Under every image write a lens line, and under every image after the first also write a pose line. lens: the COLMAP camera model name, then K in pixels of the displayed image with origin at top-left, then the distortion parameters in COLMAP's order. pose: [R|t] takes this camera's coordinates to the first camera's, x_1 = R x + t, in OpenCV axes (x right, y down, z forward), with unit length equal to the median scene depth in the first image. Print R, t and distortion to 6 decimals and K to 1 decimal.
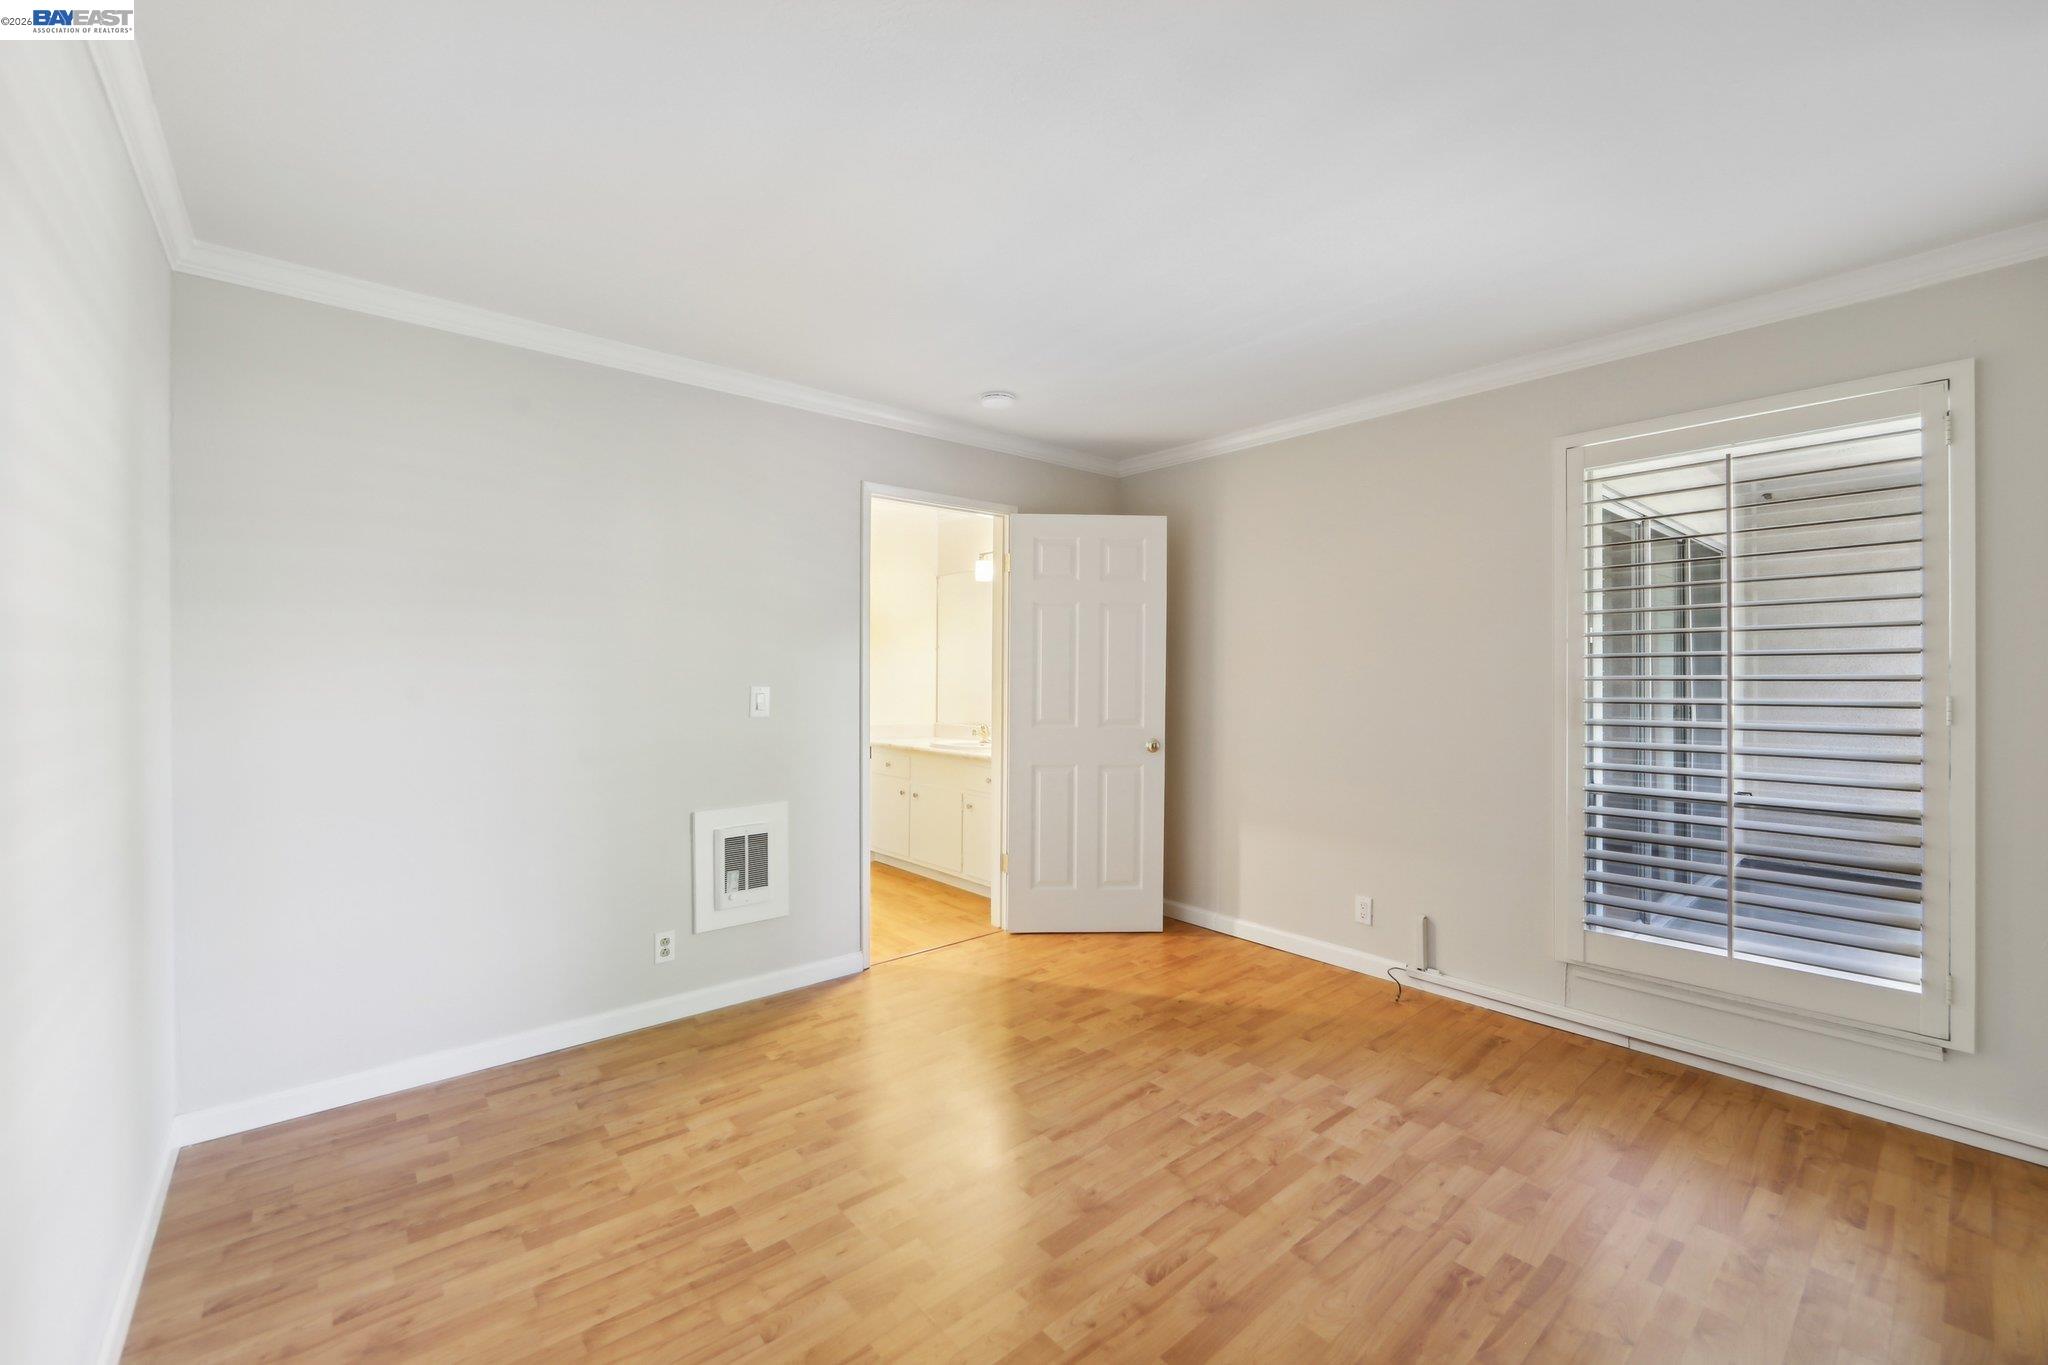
lens RADIAL K [[809.5, 0, 1029.5], [0, 809.5, 681.6], [0, 0, 1]] dist [-0.008755, 0.000297]
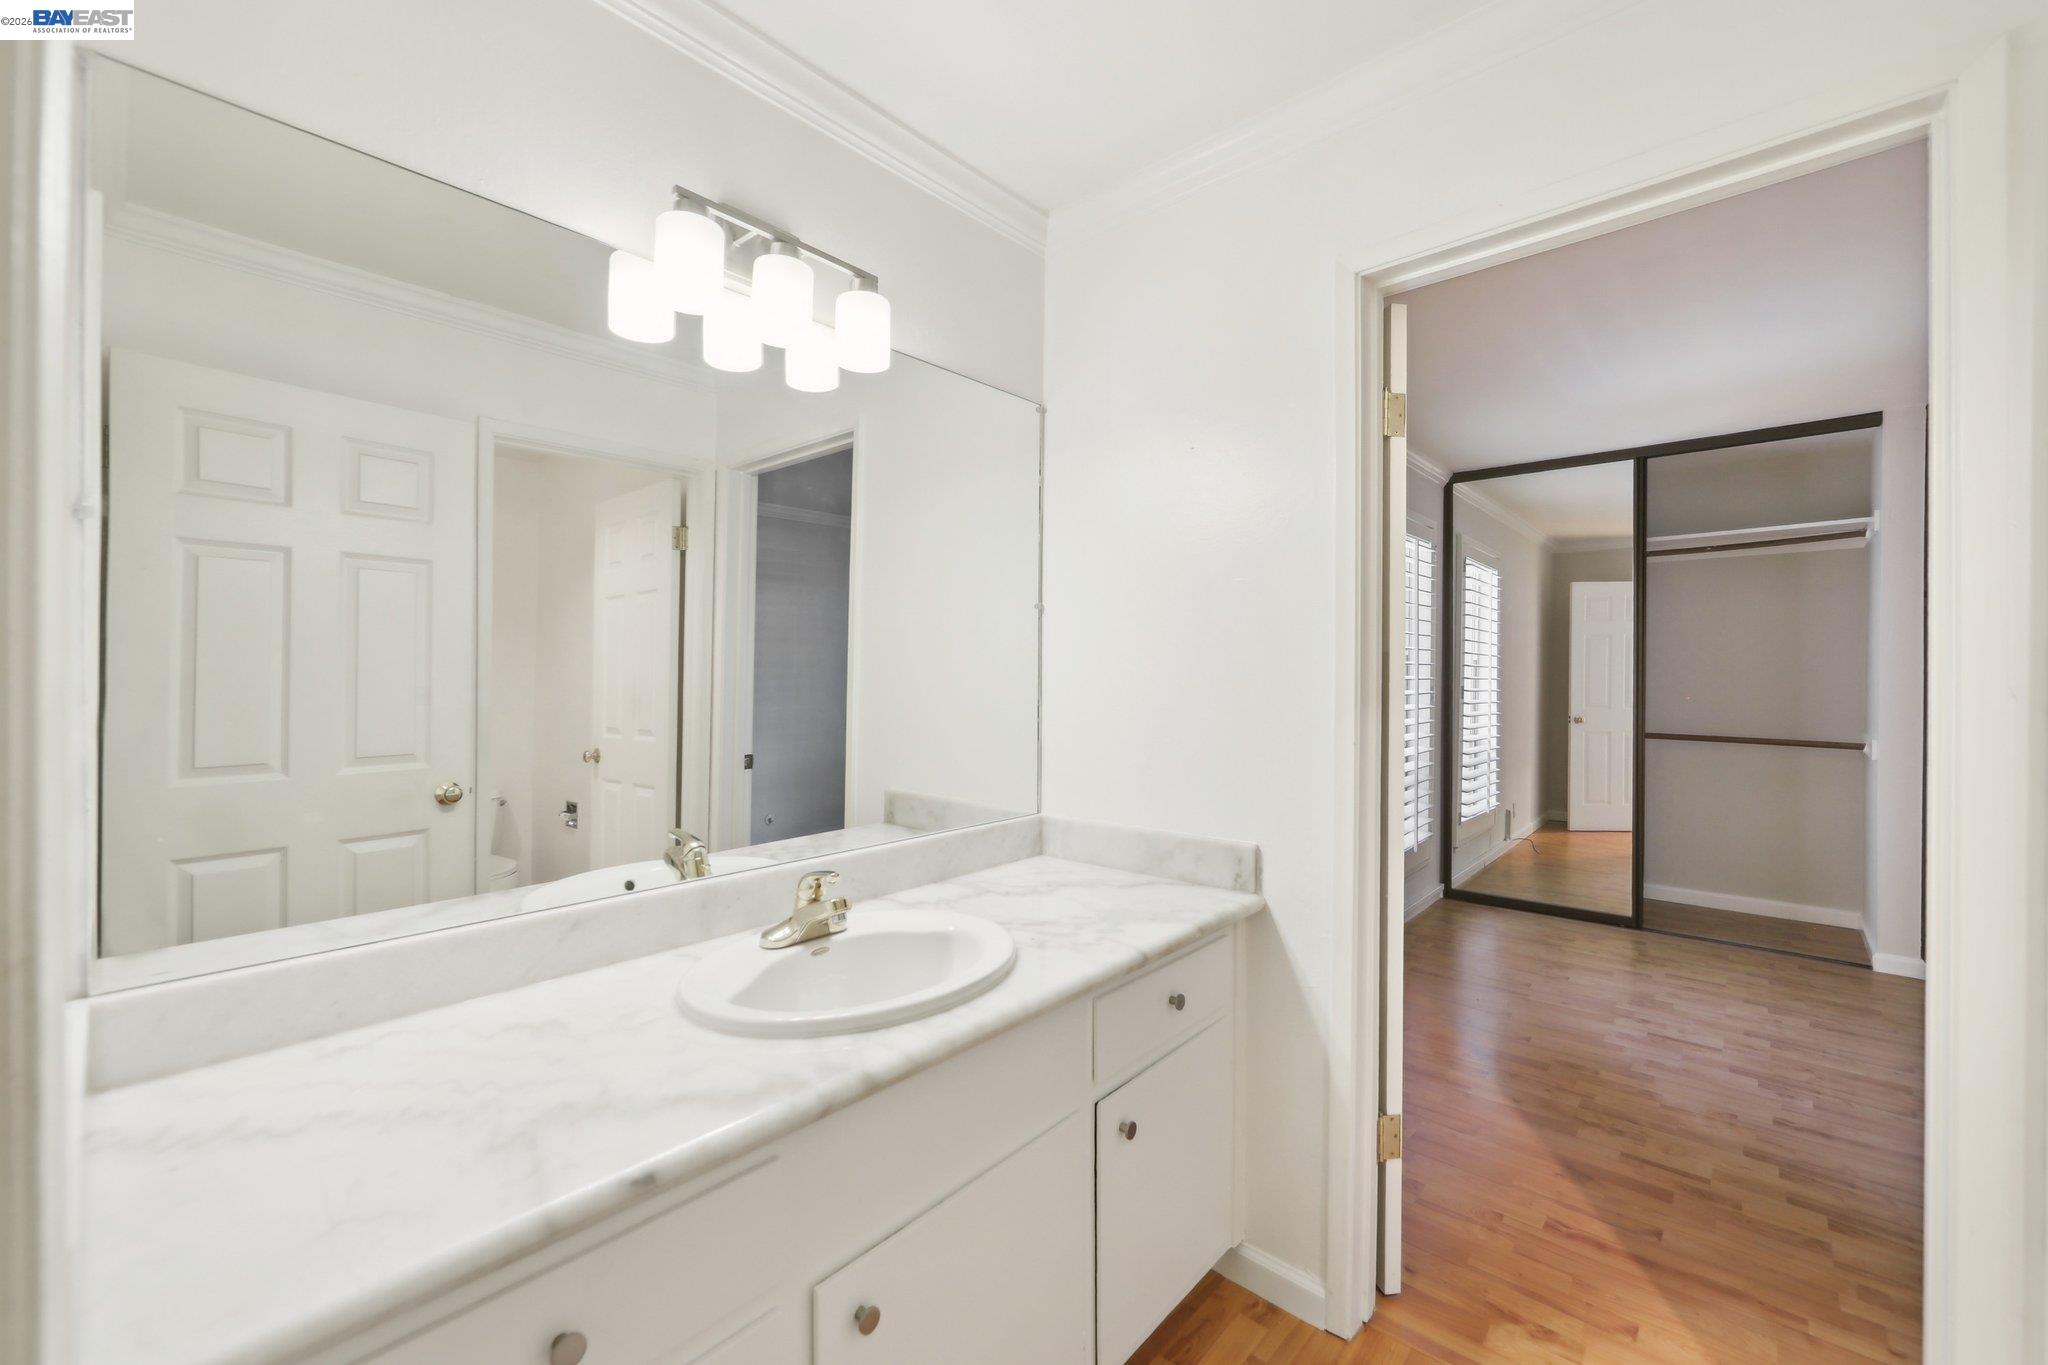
lens RADIAL K [[817.0, 0, 1028.5], [0, 817.0, 680.7], [0, 0, 1]] dist [-0.011636, 0.001284]
pose [[-0.119544, -0.013940, 0.992731, -0.801432], [-0.000724, 0.999902, 0.013953, -0.027217], [-0.992829, 0.000949, -0.119542, 2.382516]]
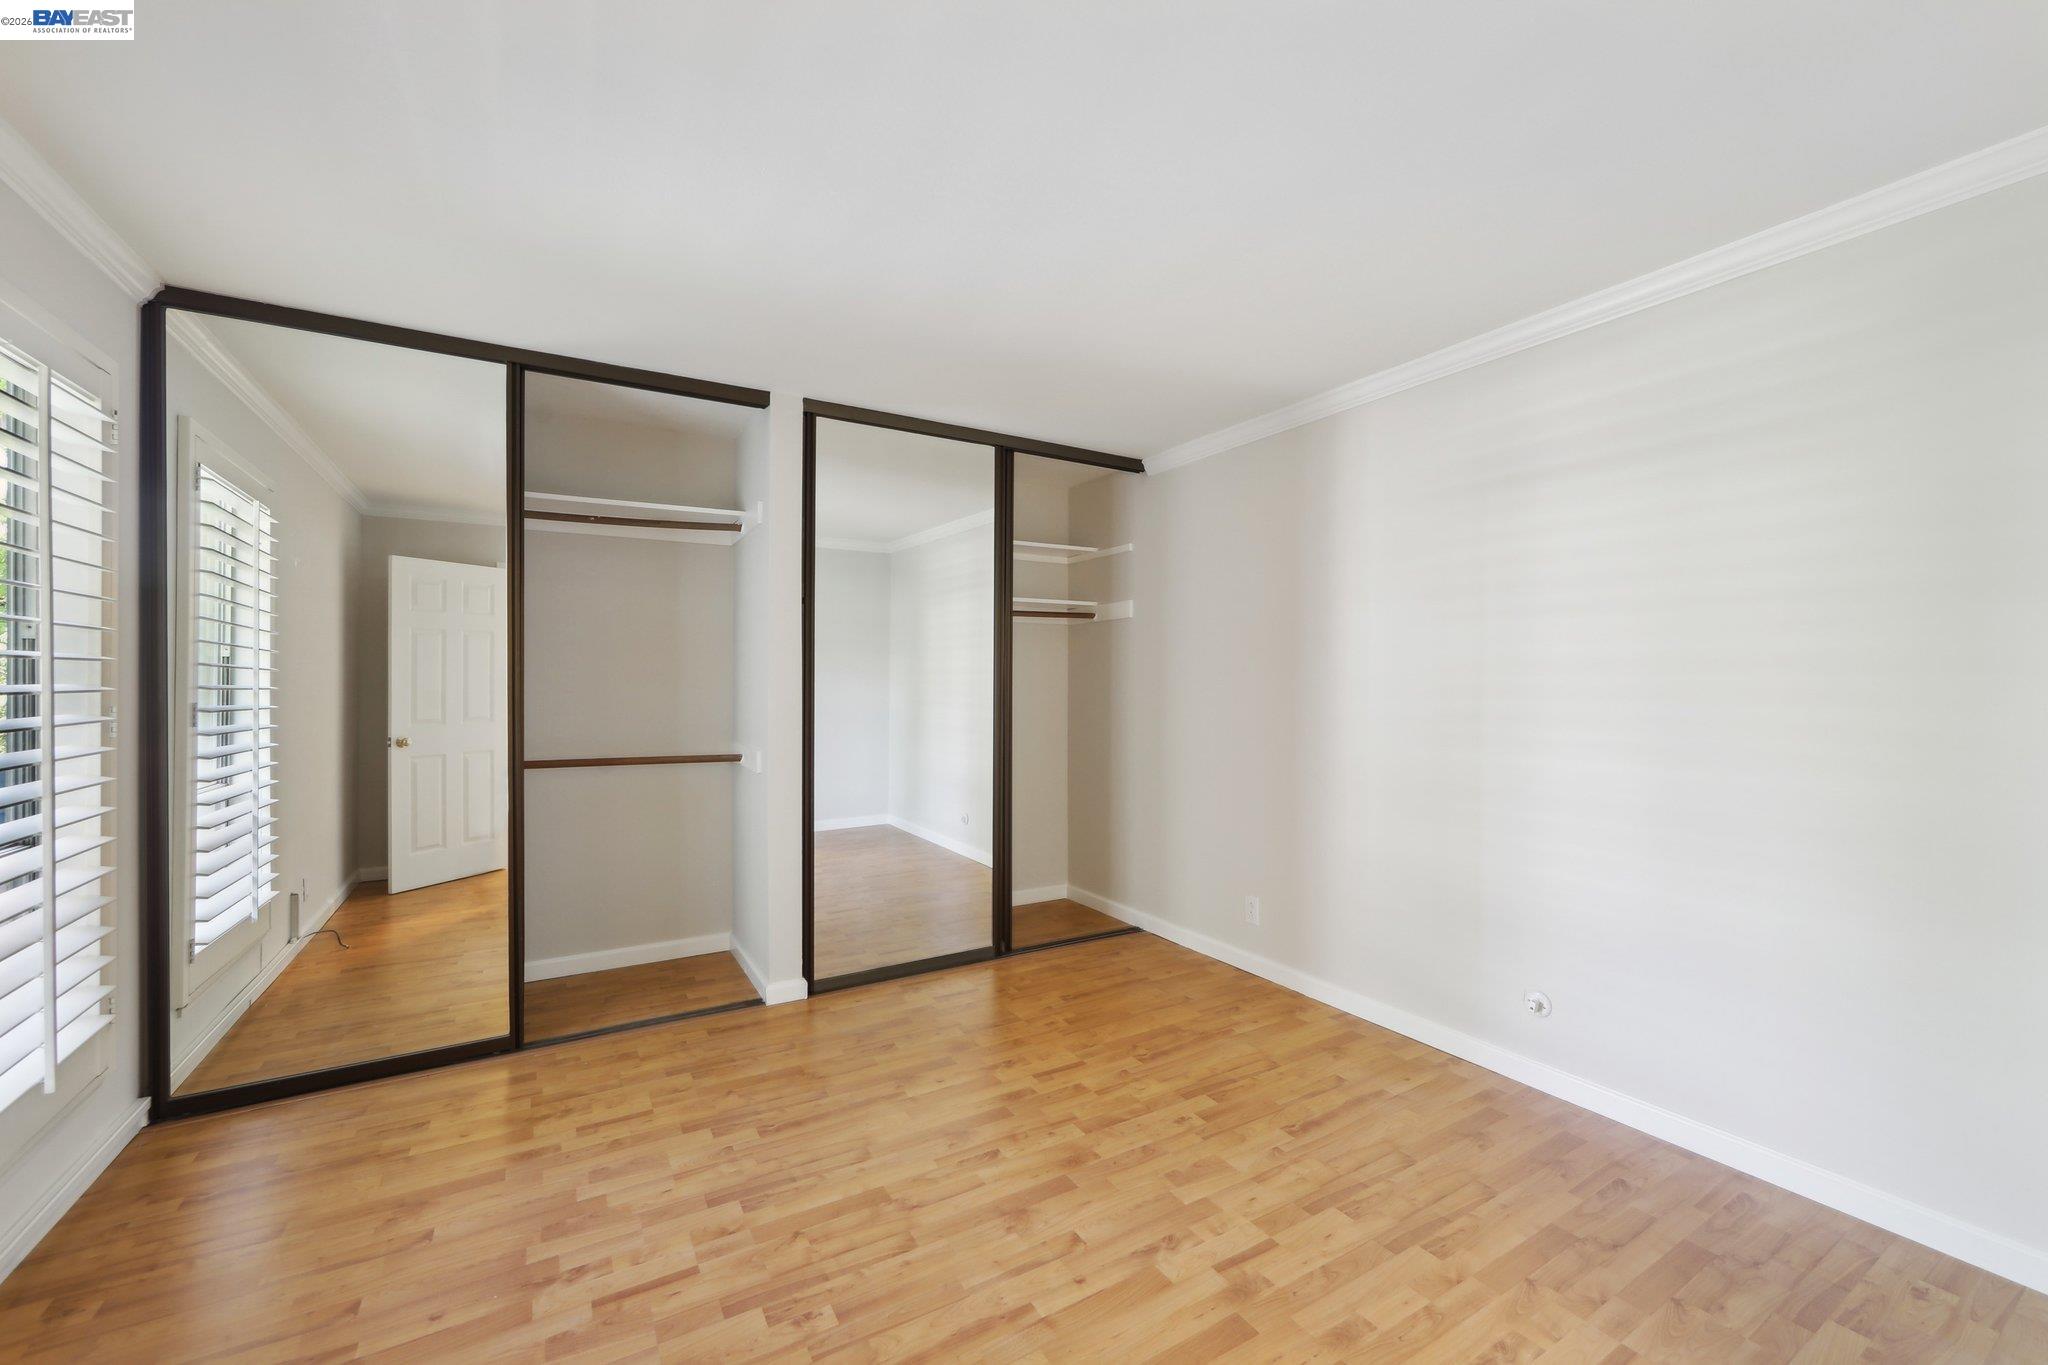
lens RADIAL K [[817.0, 0, 1028.5], [0, 817.0, 680.7], [0, 0, 1]] dist [-0.011636, 0.001284]
pose [[-0.984109, -0.001473, 0.177558, -0.108291], [-0.001117, 0.999997, 0.002108, -0.015530], [-0.177560, 0.001876, -0.984108, 1.856177]]
